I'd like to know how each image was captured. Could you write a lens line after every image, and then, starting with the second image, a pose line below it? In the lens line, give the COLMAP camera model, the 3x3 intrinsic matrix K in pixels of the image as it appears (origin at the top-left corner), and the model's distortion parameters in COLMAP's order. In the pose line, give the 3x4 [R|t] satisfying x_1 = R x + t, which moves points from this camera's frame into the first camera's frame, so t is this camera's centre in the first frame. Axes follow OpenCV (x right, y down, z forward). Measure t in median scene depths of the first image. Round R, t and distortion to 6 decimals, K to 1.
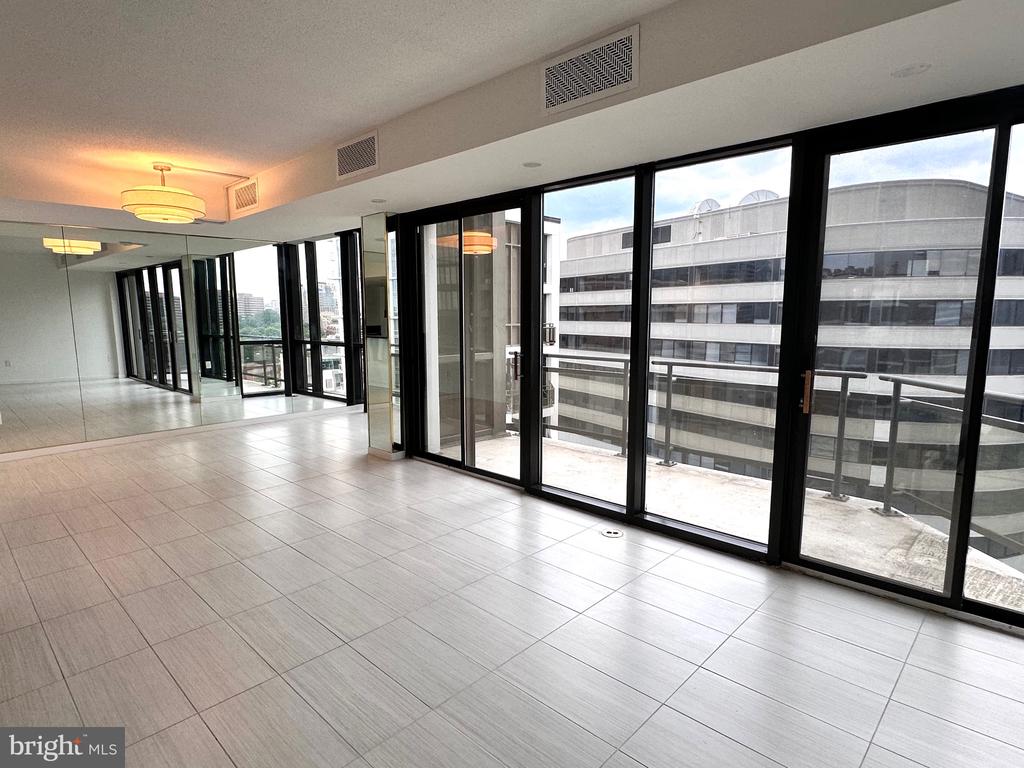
lens RADIAL K [[571.4, 0, 511.9], [0, 571.4, 400.9], [0, 0, 1]] dist [0.001359, -0.000464]
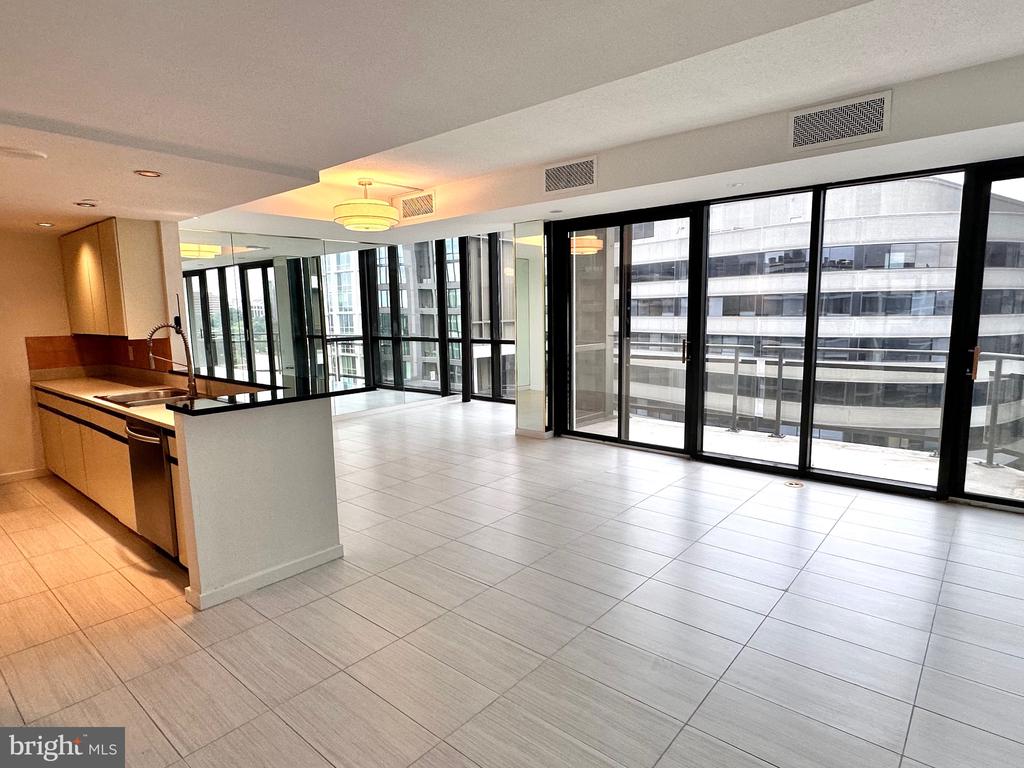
lens RADIAL K [[583.7, 0, 510.5], [0, 583.7, 404.4], [0, 0, 1]] dist [0.001489, 0.001032]
pose [[0.998041, -0.023297, 0.058066, -0.342927], [0.022761, 0.999692, 0.009876, 0.022224], [-0.058278, -0.008535, 0.998264, -0.148155]]
